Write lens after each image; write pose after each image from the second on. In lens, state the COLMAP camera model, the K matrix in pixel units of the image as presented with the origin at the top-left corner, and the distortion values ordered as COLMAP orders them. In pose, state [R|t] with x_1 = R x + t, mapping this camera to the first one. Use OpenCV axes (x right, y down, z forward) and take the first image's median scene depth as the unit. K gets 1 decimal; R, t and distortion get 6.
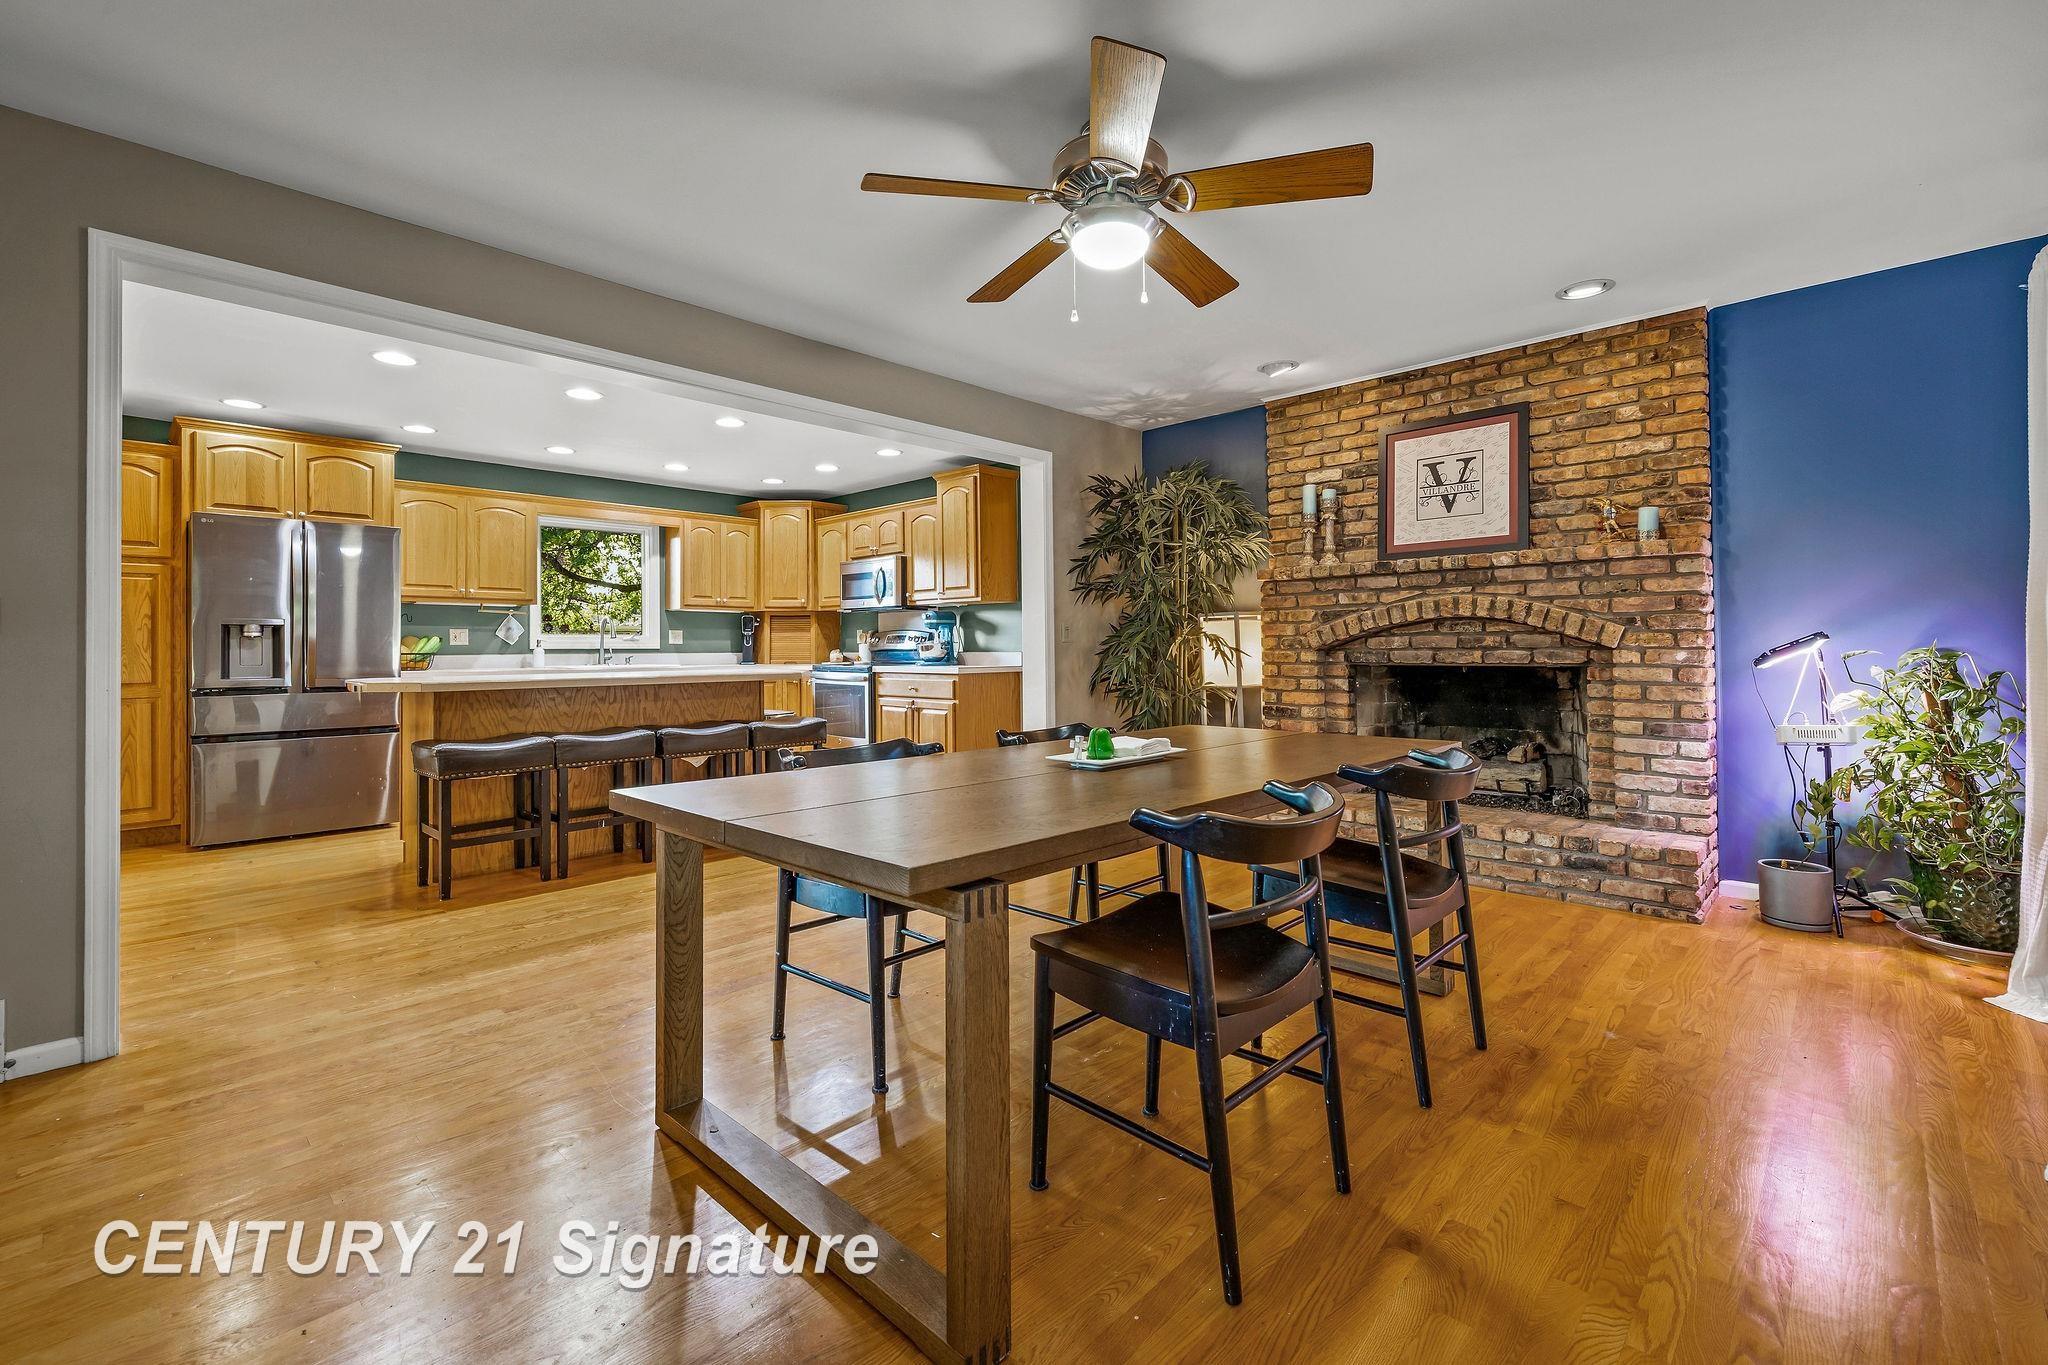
lens RADIAL K [[869.7, 0, 1035.0], [0, 869.7, 636.8], [0, 0, 1]] dist [0.002244, 0.000312]
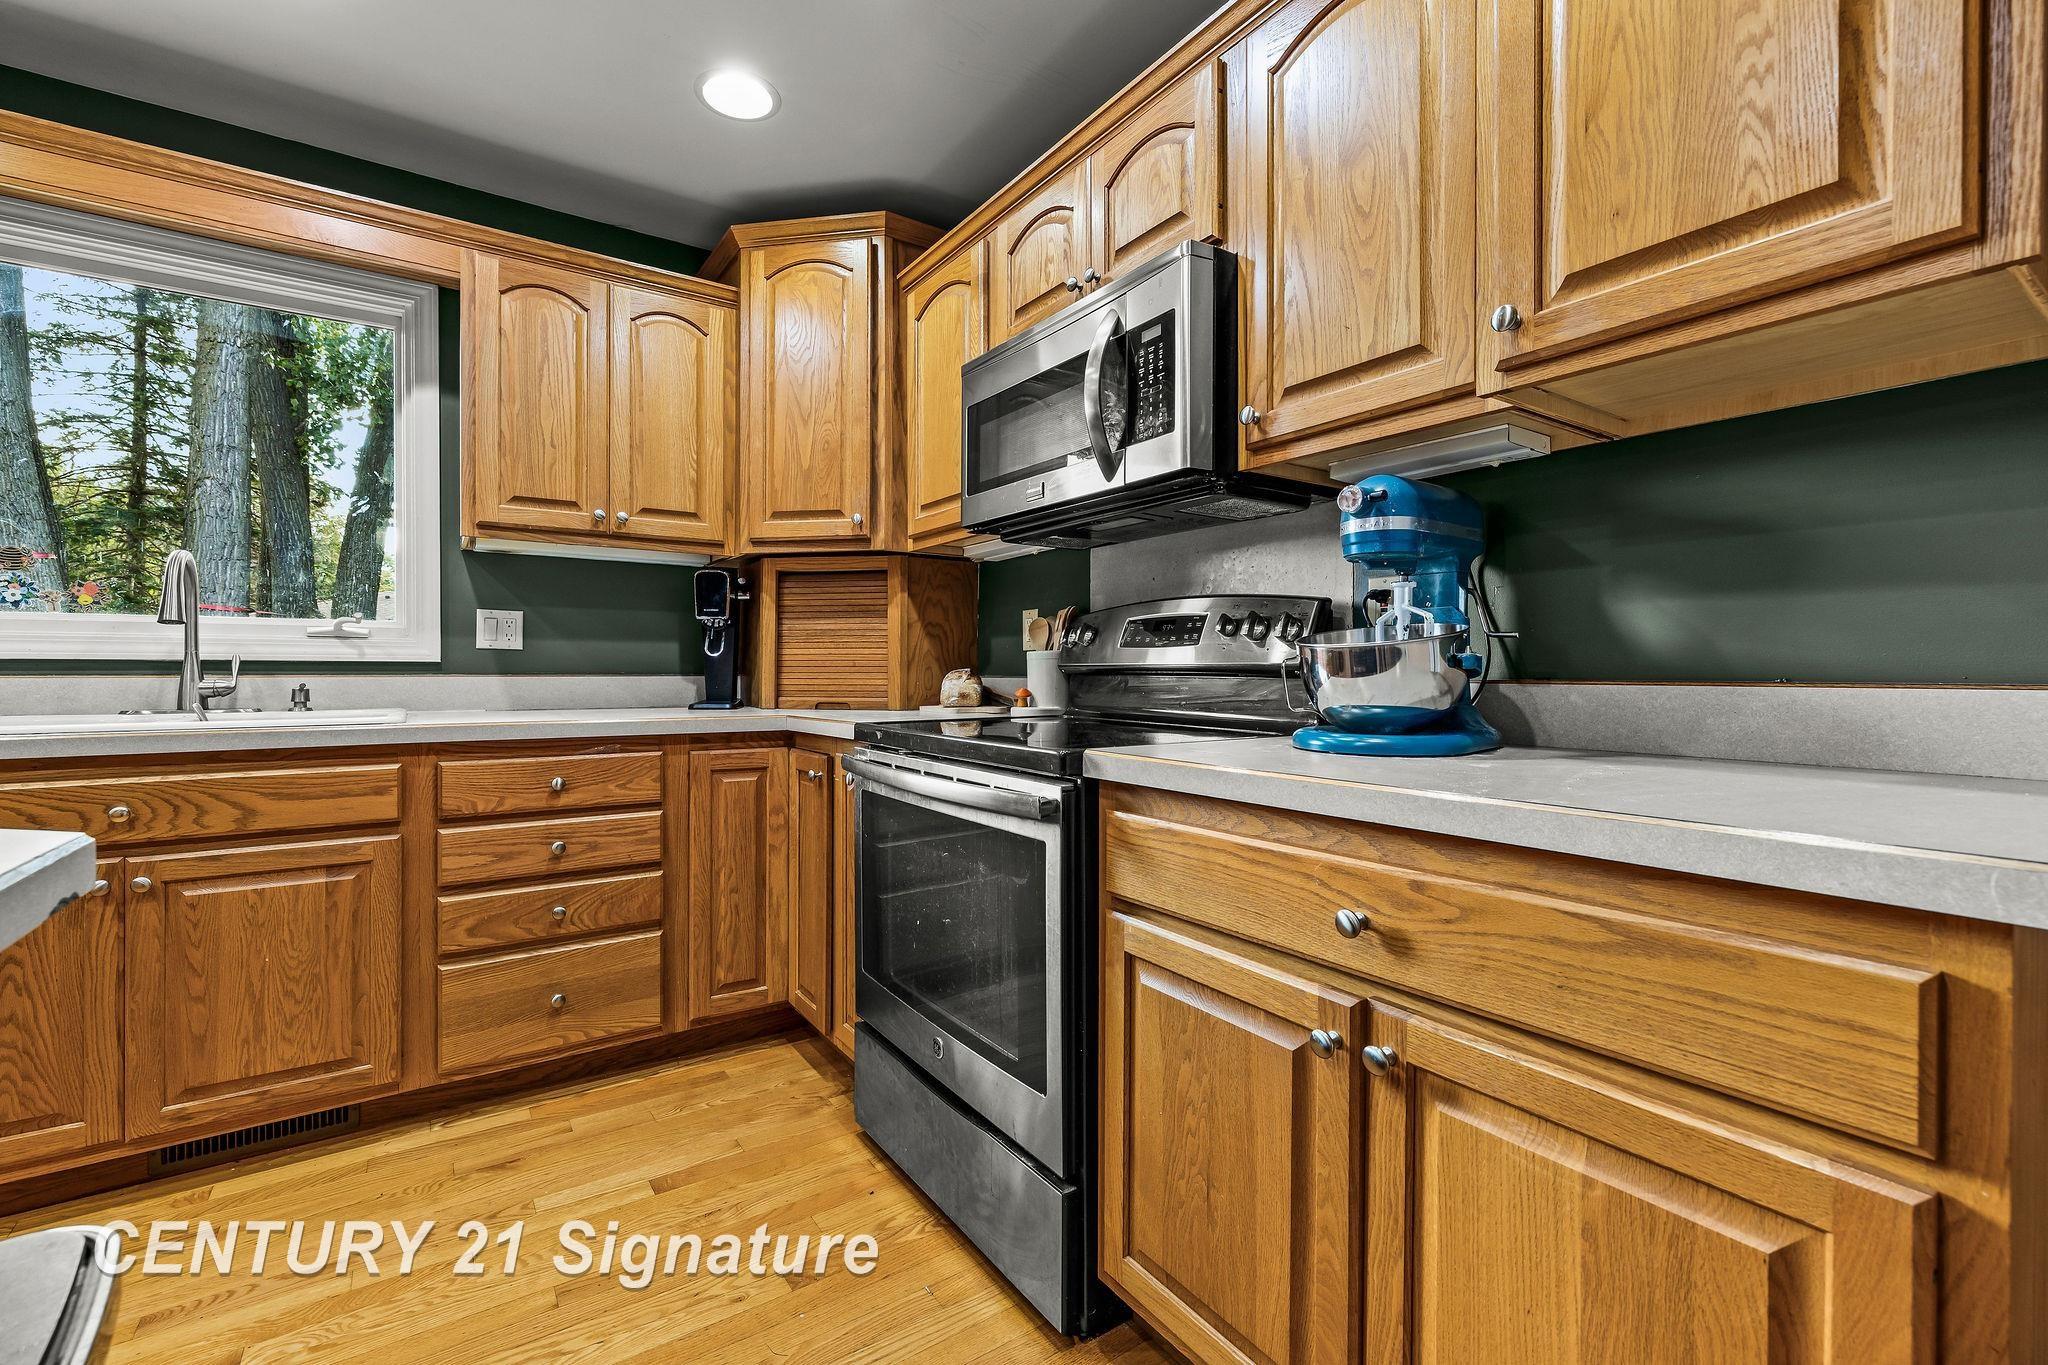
lens RADIAL K [[866.1, 0, 1013.4], [0, 866.1, 672.7], [0, 0, 1]] dist [0.000273, 0.000105]
pose [[0.974666, 0.005892, -0.223588, -0.227368], [-0.002637, 0.999886, 0.014855, 0.019164], [0.223650, -0.013890, 0.974571, 1.154945]]
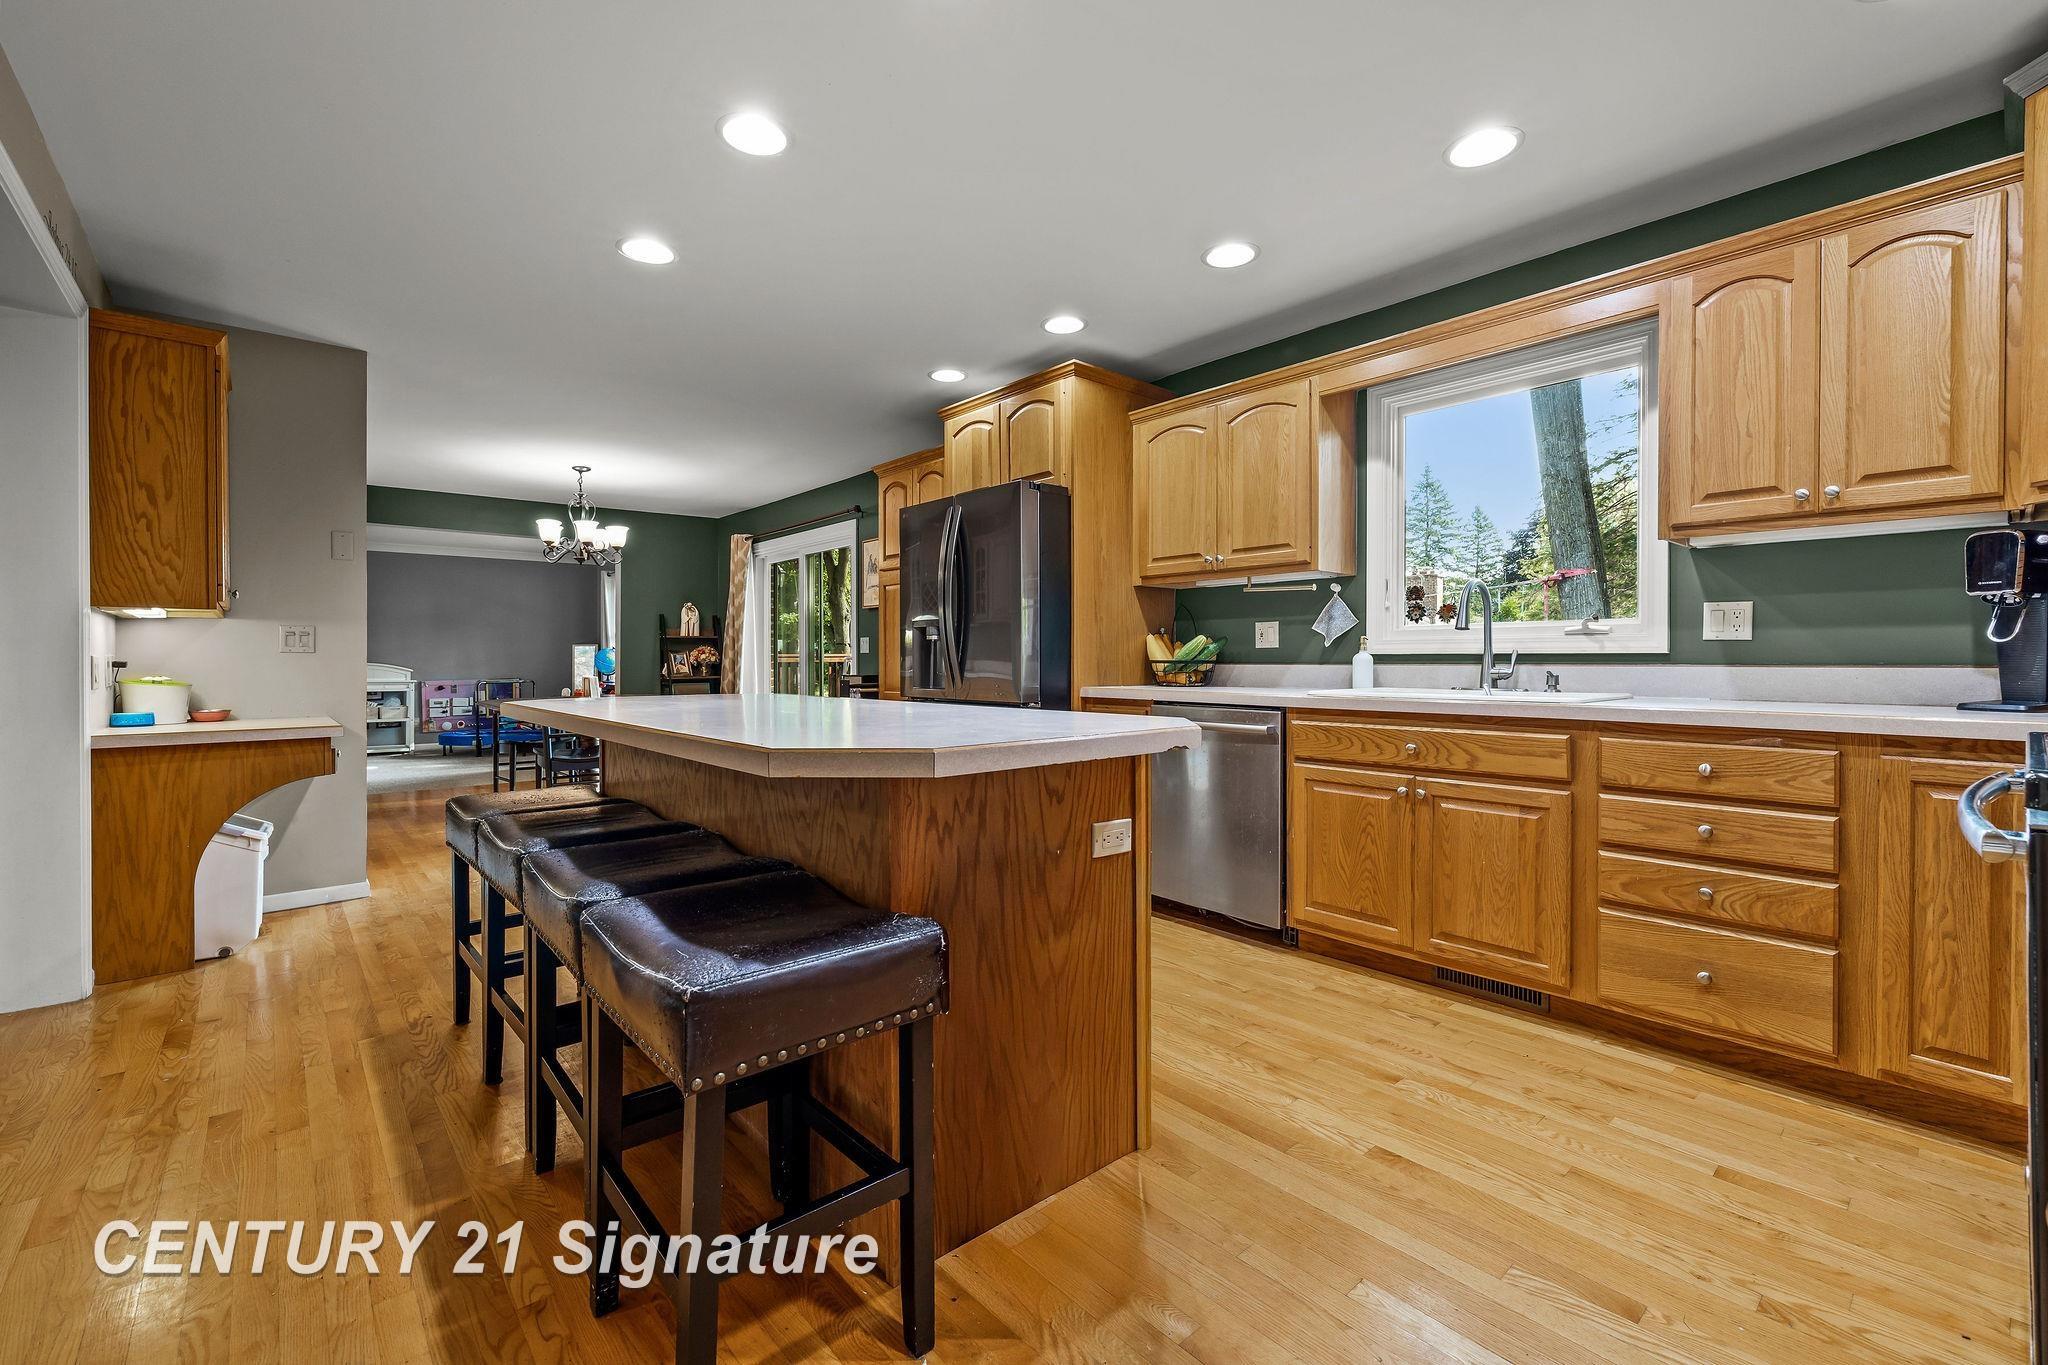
lens RADIAL K [[890.8, 0, 1026.2], [0, 890.8, 661.0], [0, 0, 1]] dist [0.000763, 0.000043]
pose [[-0.108354, 0.005618, -0.994097, -0.040140], [0.013041, 0.999906, 0.004230, 0.018527], [0.994027, -0.012505, -0.108417, 1.227420]]
